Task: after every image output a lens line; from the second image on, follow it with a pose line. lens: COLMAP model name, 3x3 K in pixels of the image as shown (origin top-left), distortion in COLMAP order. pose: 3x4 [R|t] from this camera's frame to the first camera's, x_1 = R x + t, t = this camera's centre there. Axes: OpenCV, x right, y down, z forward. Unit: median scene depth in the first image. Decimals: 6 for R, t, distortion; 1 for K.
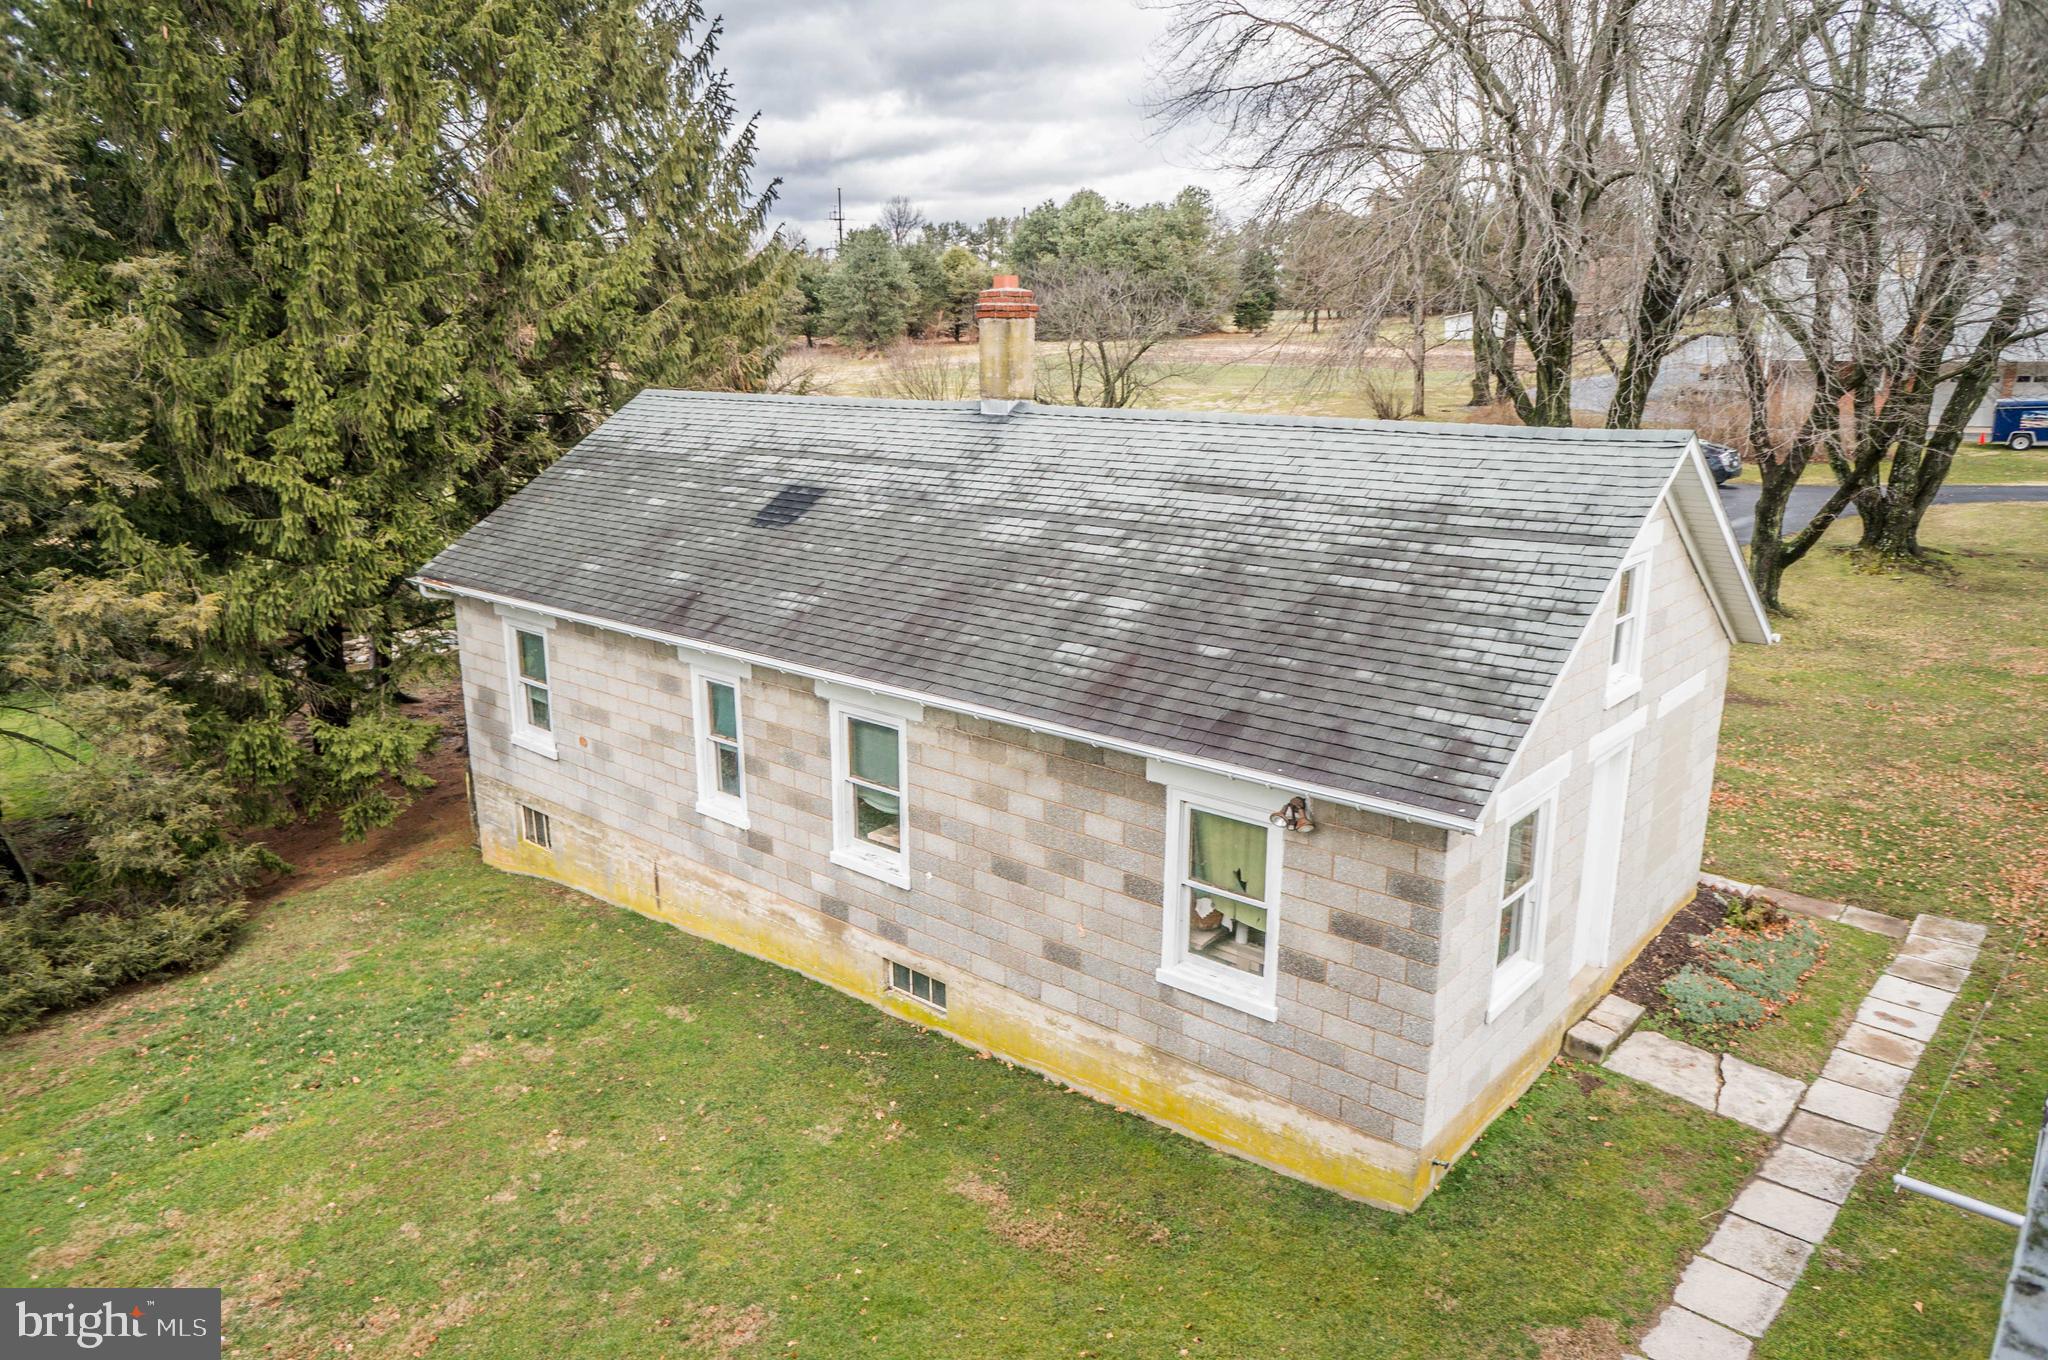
lens RADIAL K [[1391.5, 0, 1003.5], [0, 1391.5, 669.8], [0, 0, 1]] dist [-0.059441, 0.082795]
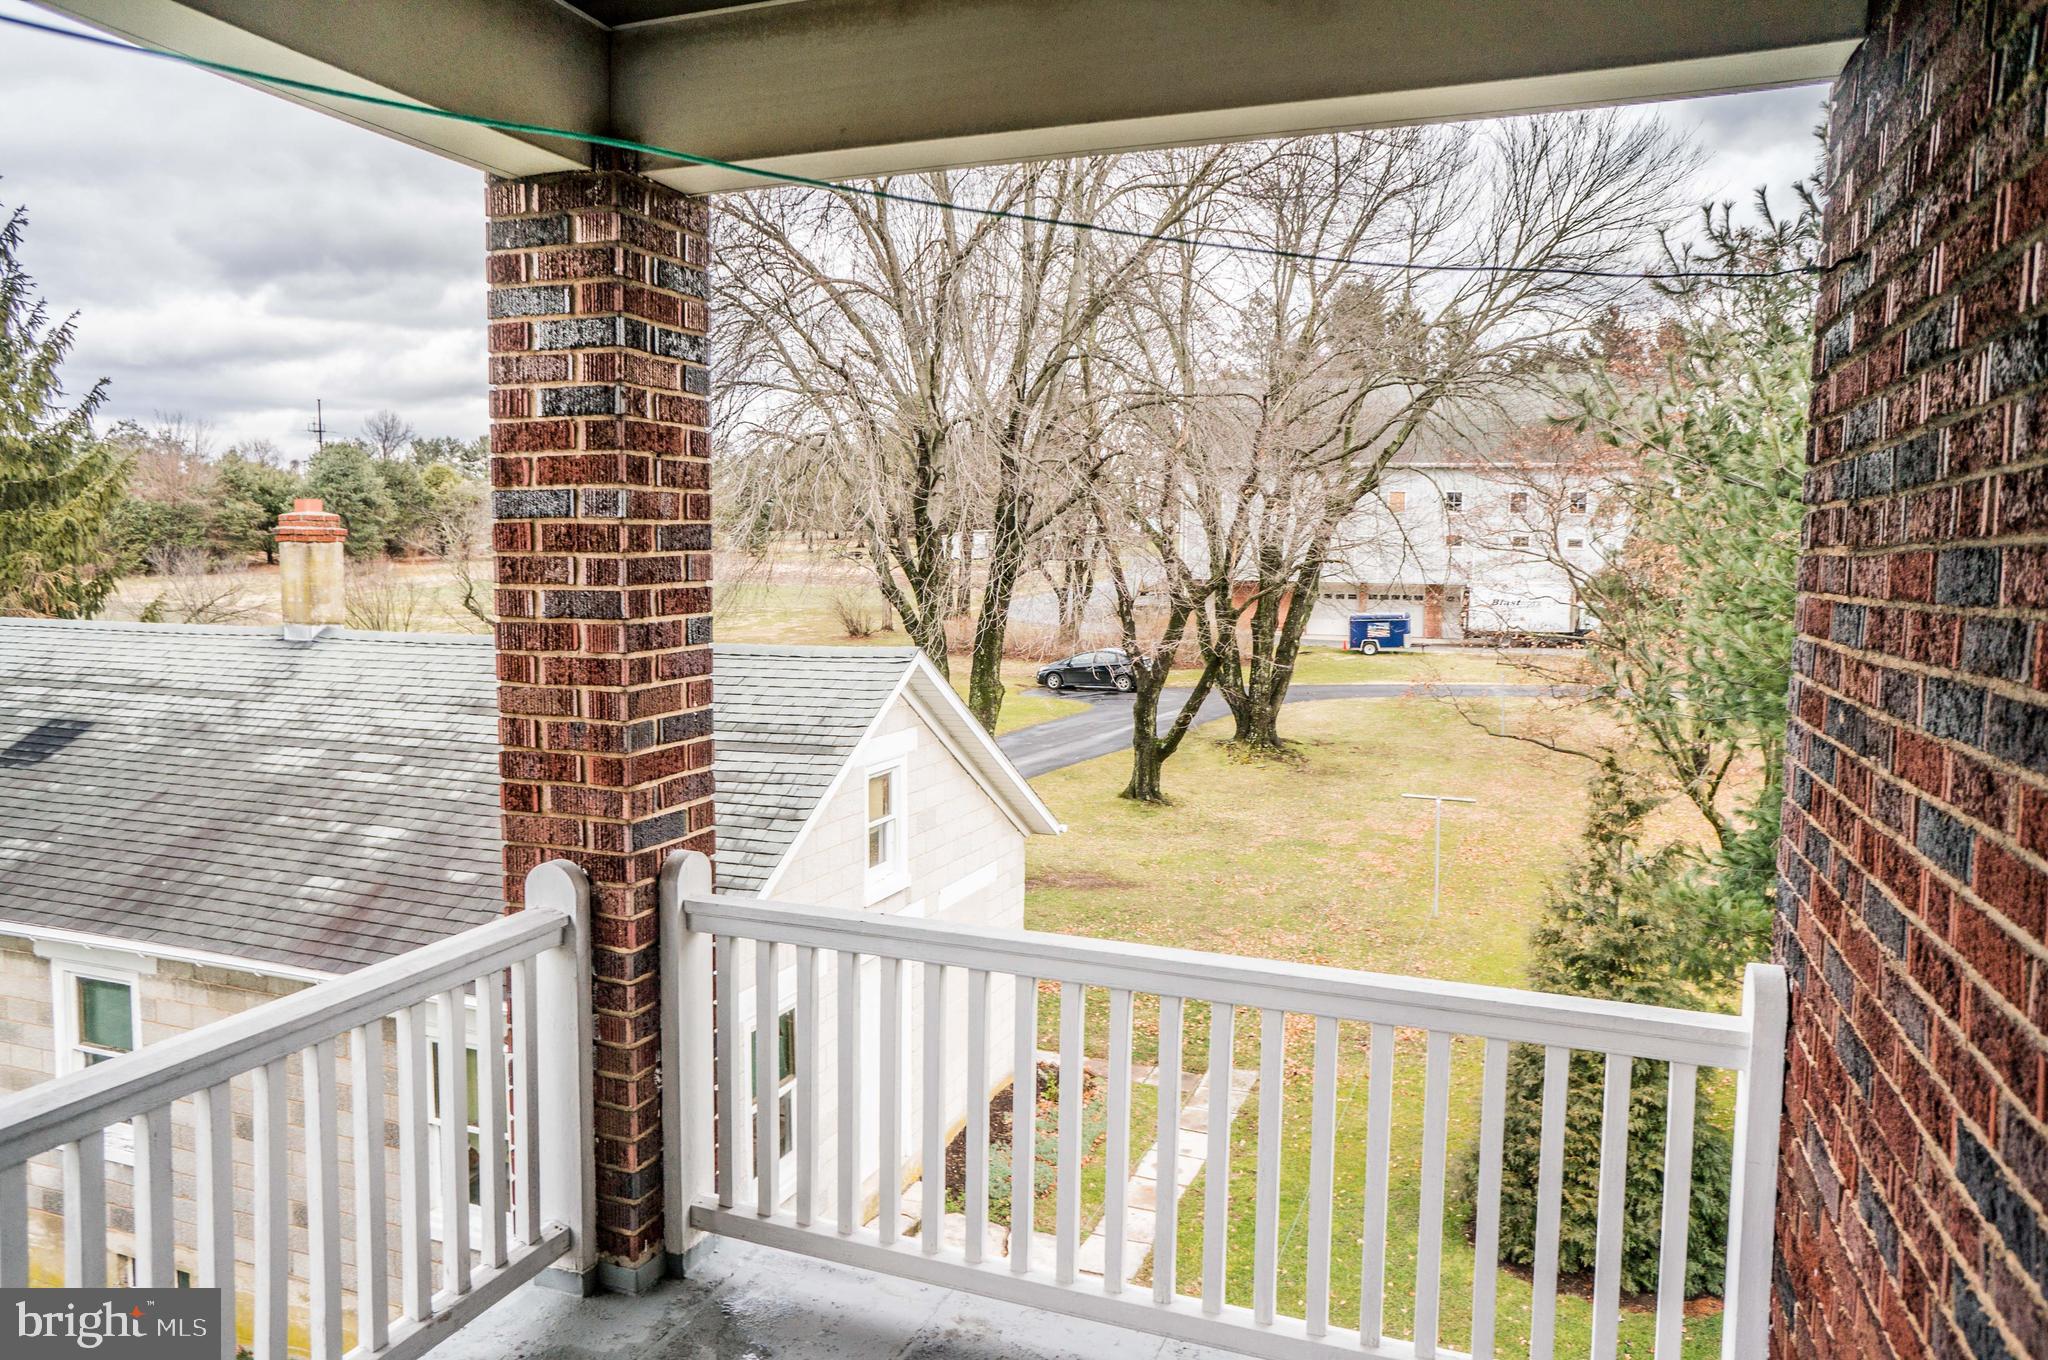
lens RADIAL K [[1391.5, 0, 1020.1], [0, 1391.5, 687.4], [0, 0, 1]] dist [-0.059441, 0.082795]
pose [[0.942778, -0.022726, 0.332646, 0.158129], [0.069234, 0.989272, -0.128635, 0.005796], [-0.326154, 0.144305, 0.934238, -0.049167]]
